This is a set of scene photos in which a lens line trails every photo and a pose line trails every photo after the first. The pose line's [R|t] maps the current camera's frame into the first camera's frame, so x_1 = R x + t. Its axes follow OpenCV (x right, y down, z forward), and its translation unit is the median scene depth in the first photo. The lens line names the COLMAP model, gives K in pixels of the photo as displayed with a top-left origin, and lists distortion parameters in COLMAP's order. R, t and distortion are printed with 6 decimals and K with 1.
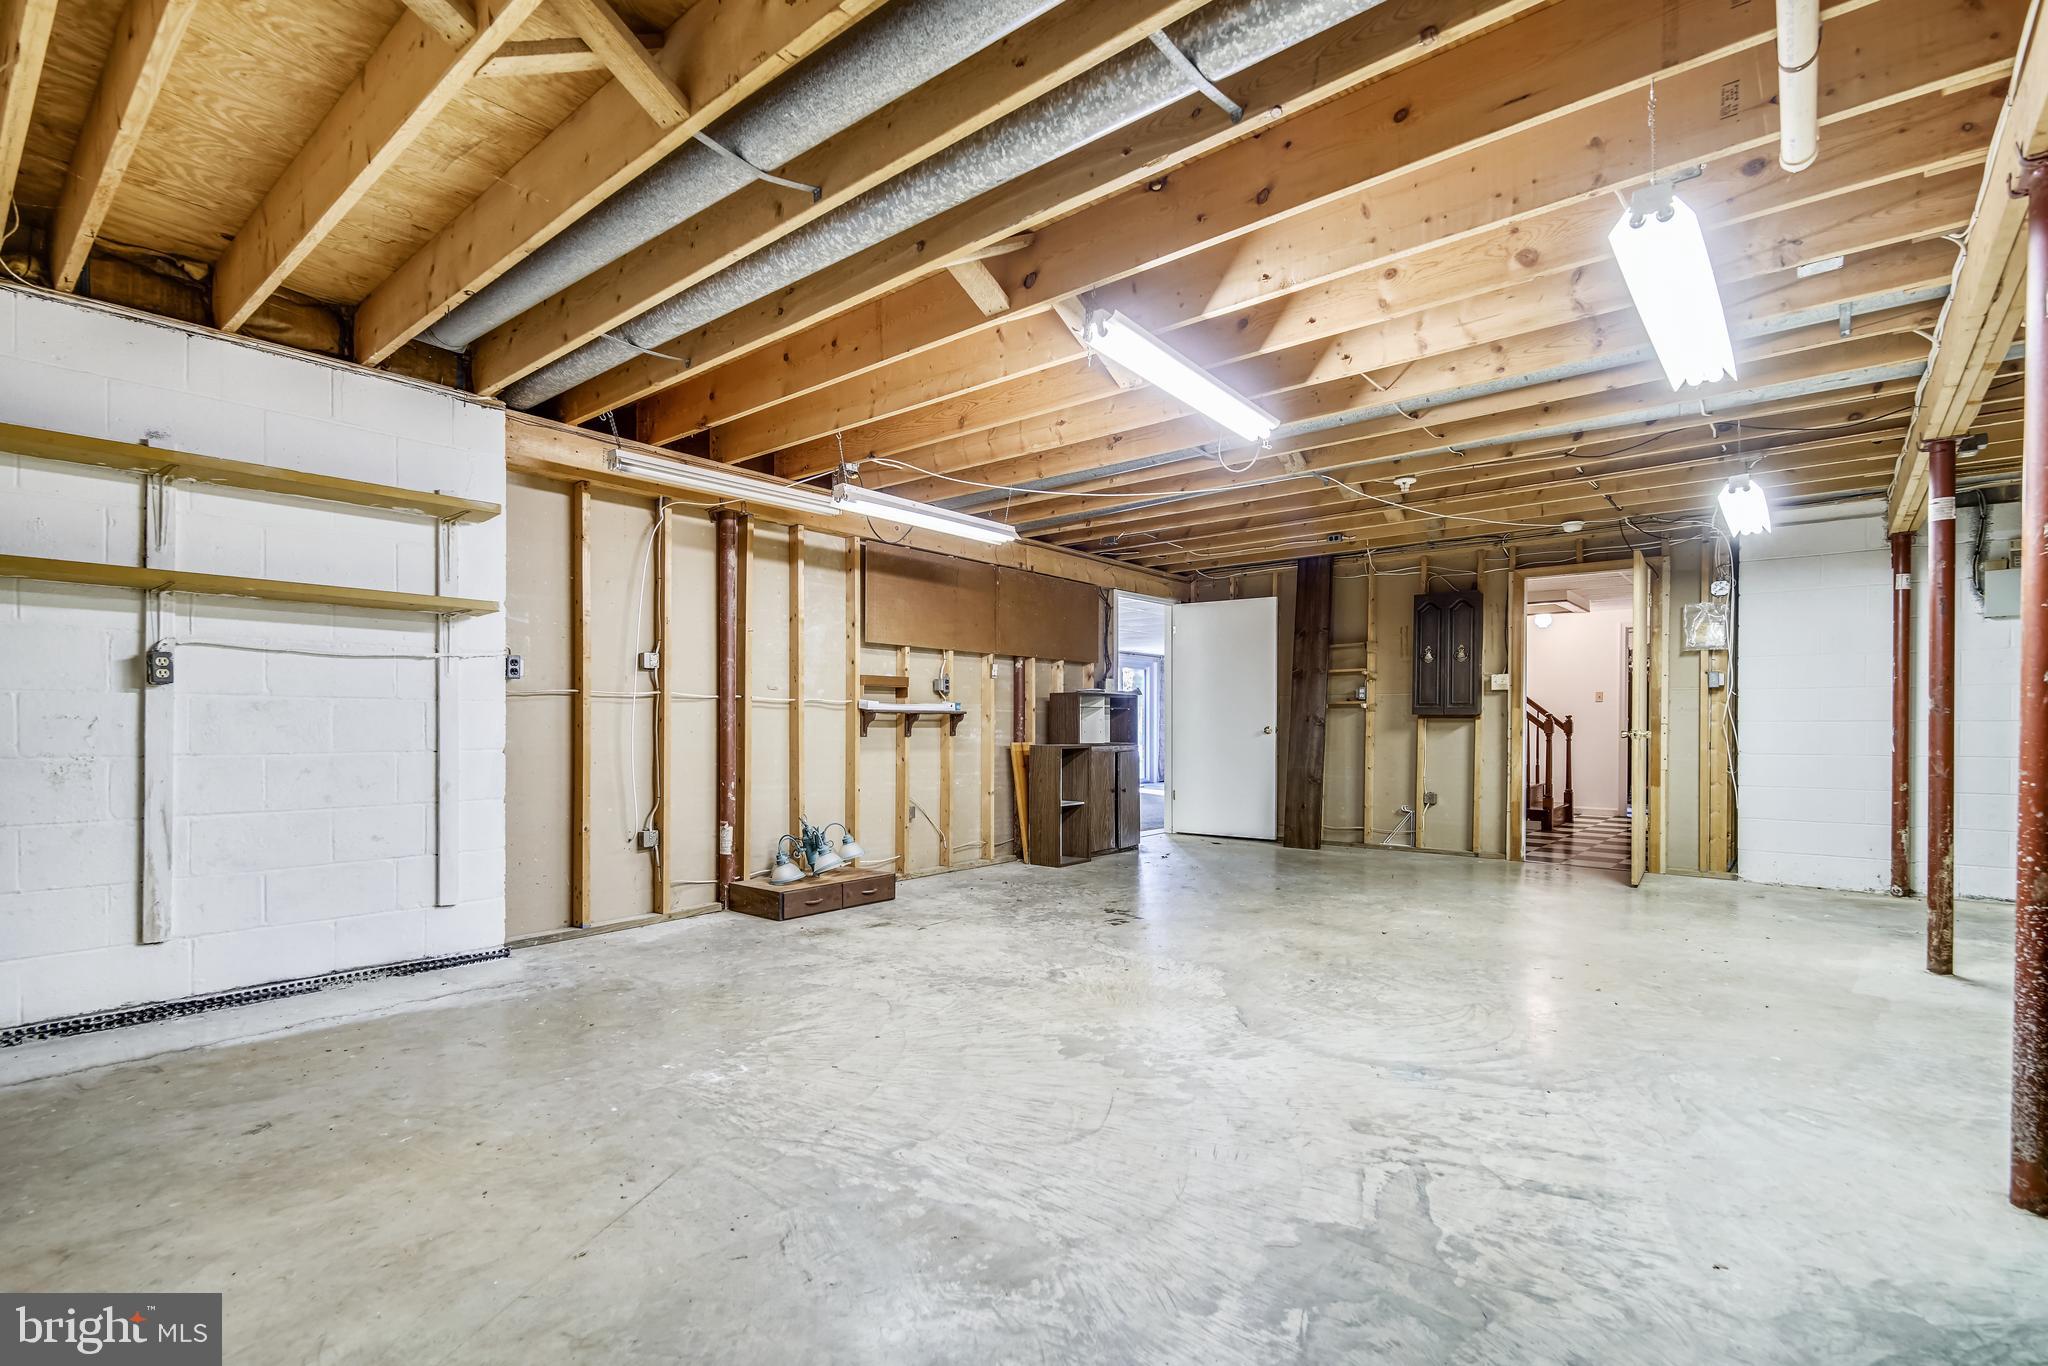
lens RADIAL K [[942.3, 0, 1020.2], [0, 942.3, 730.4], [0, 0, 1]] dist [0.017928, -0.000089]
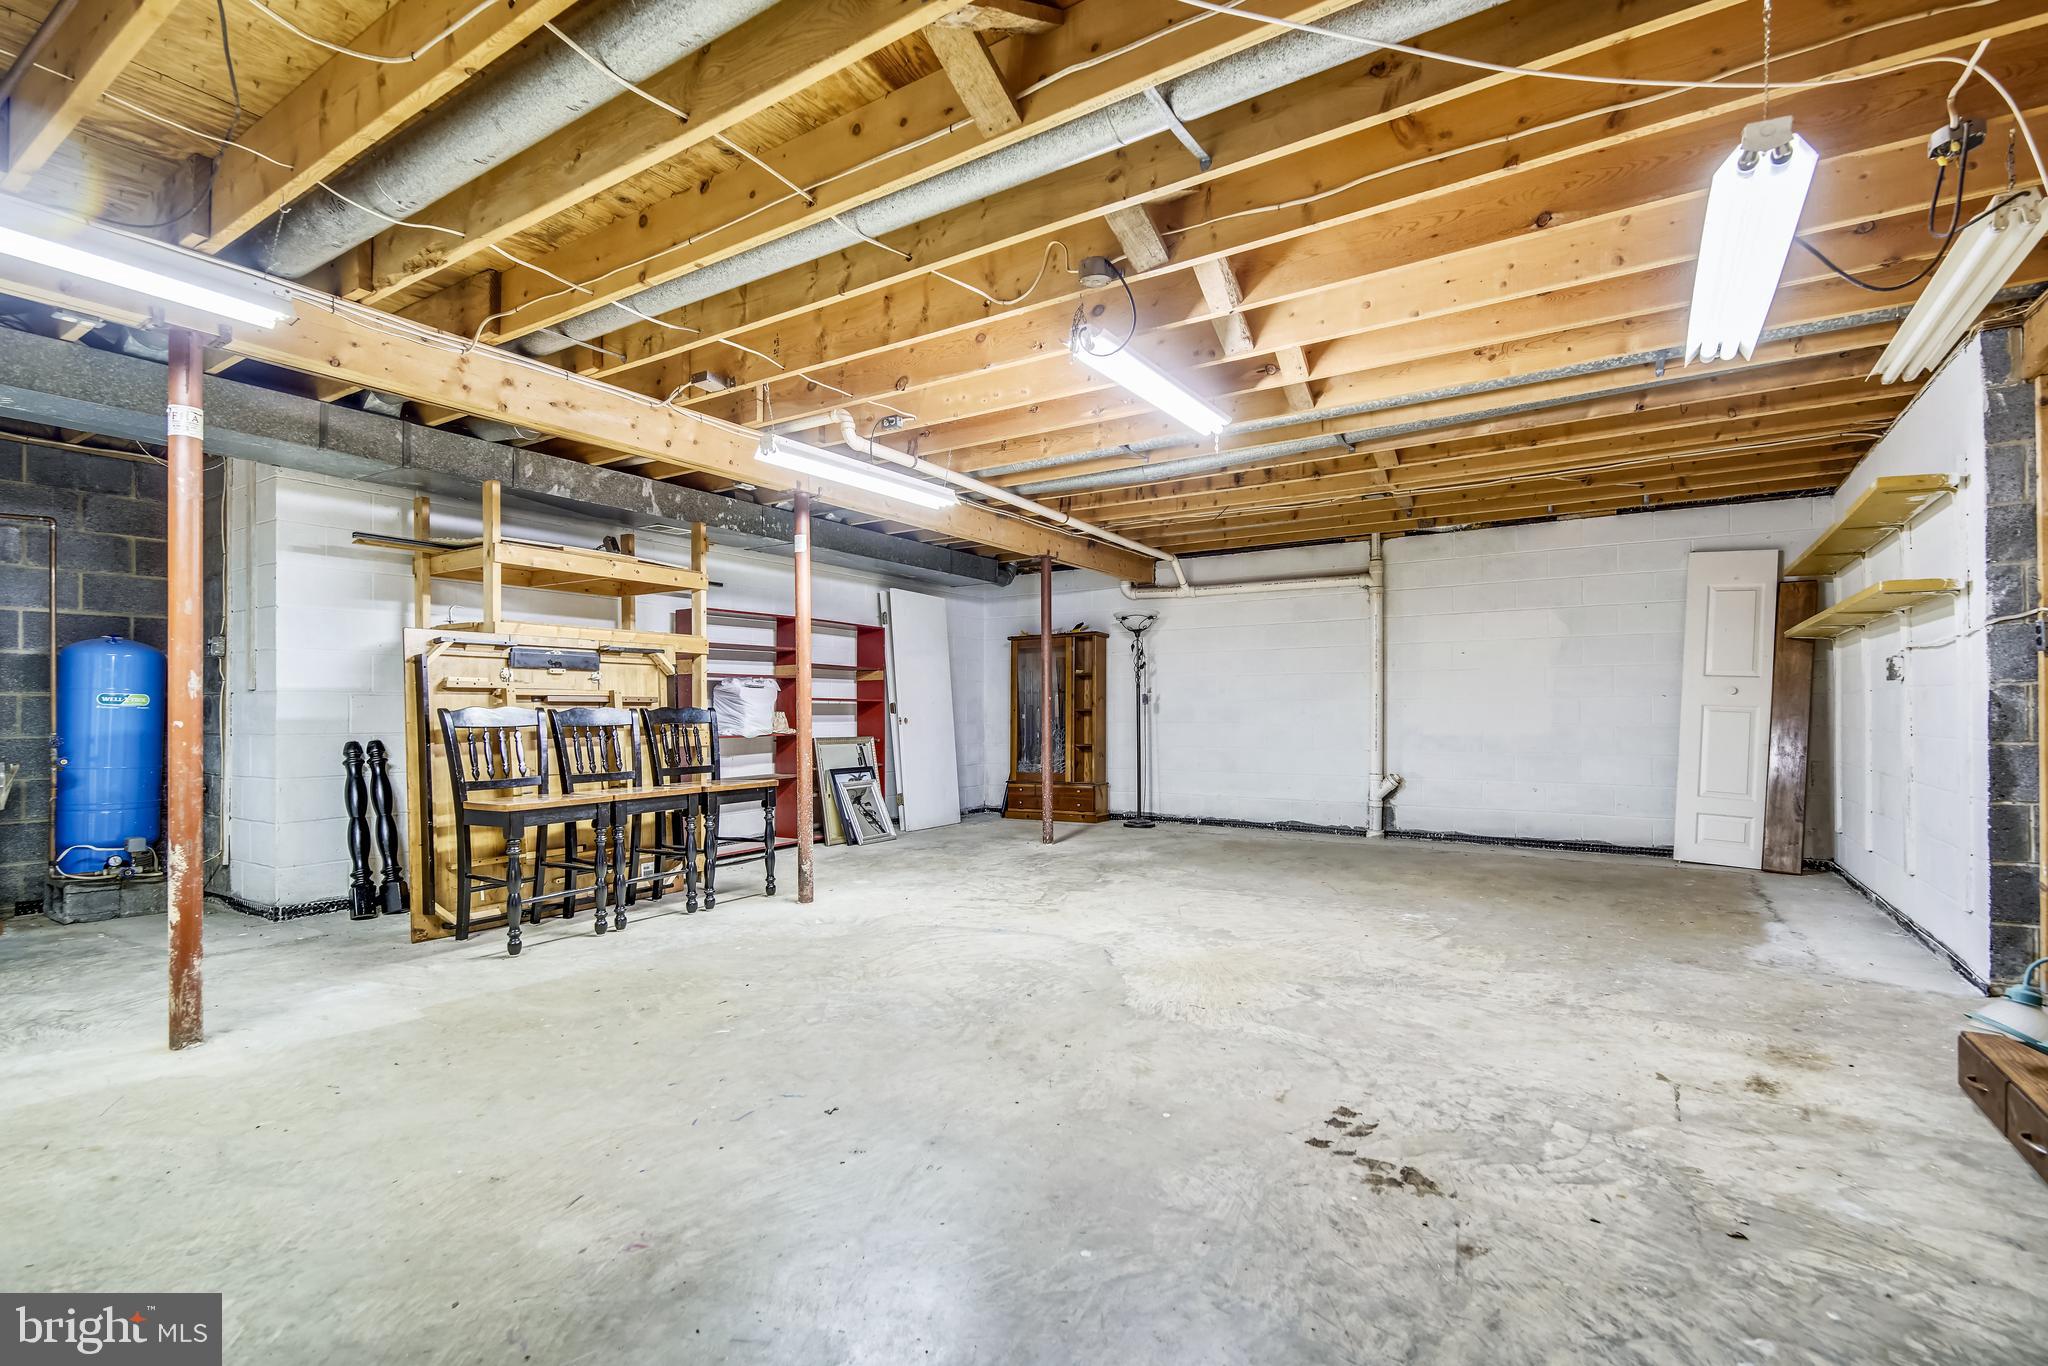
lens RADIAL K [[933.4, 0, 1018.4], [0, 933.4, 705.3], [0, 0, 1]] dist [0.030868, -0.015946]
pose [[-0.993340, -0.000180, -0.115223, 0.410334], [-0.000346, 0.999999, 0.001419, -0.012828], [0.115223, 0.001450, -0.993339, 1.833441]]
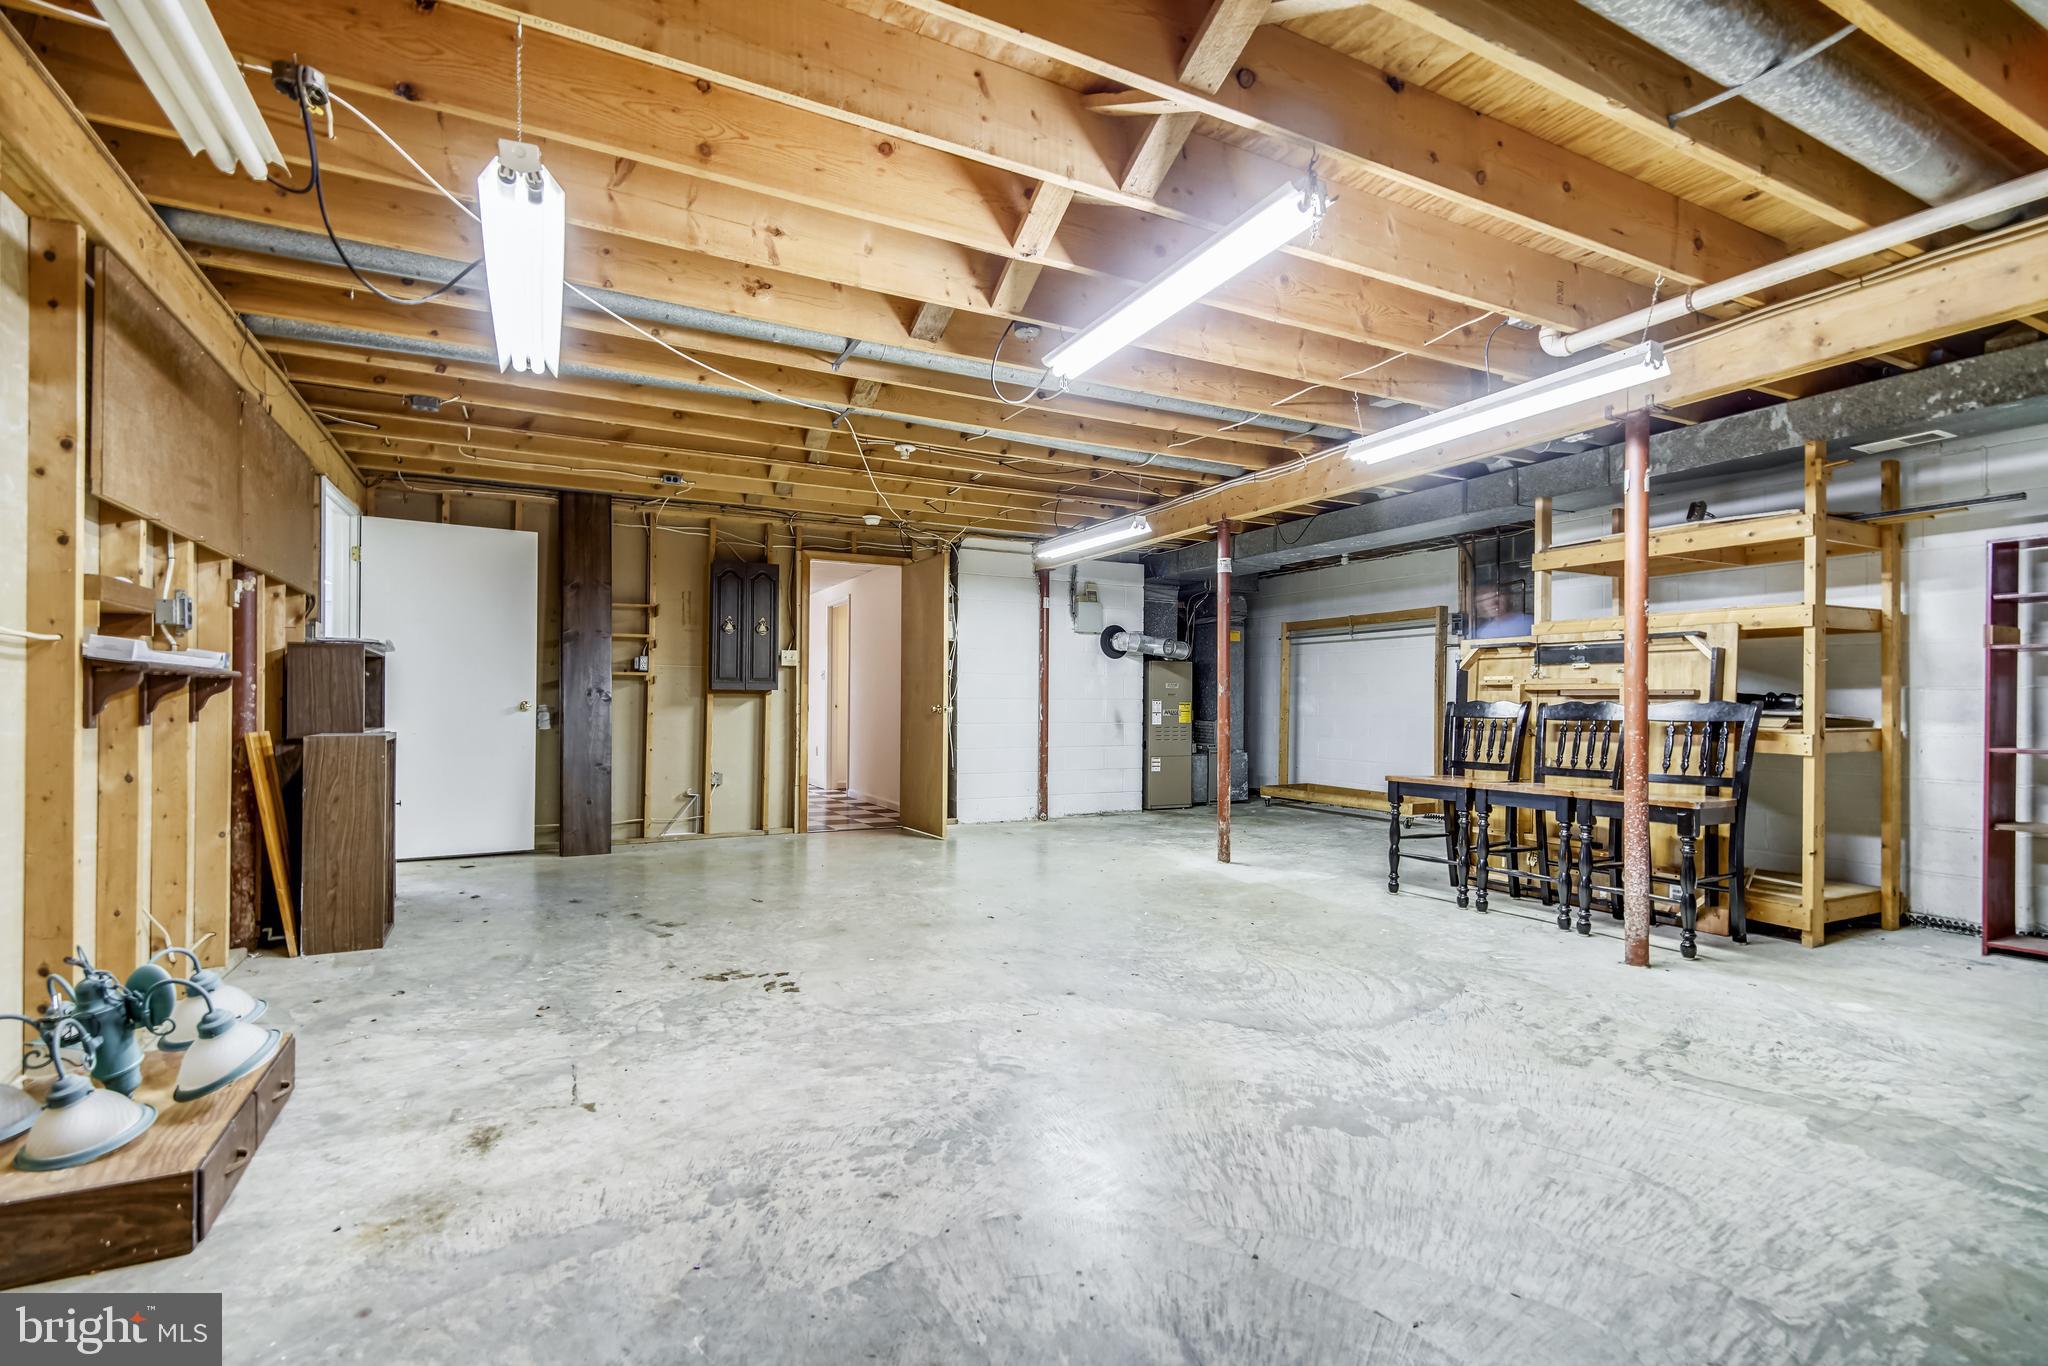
lens RADIAL K [[929.8, 0, 1019.2], [0, 929.8, 701.8], [0, 0, 1]] dist [0.031196, -0.015669]
pose [[0.394672, 0.001100, 0.918821, -0.574627], [0.000724, 0.999999, -0.001508, -0.005789], [-0.918822, 0.001261, 0.394671, 0.718542]]
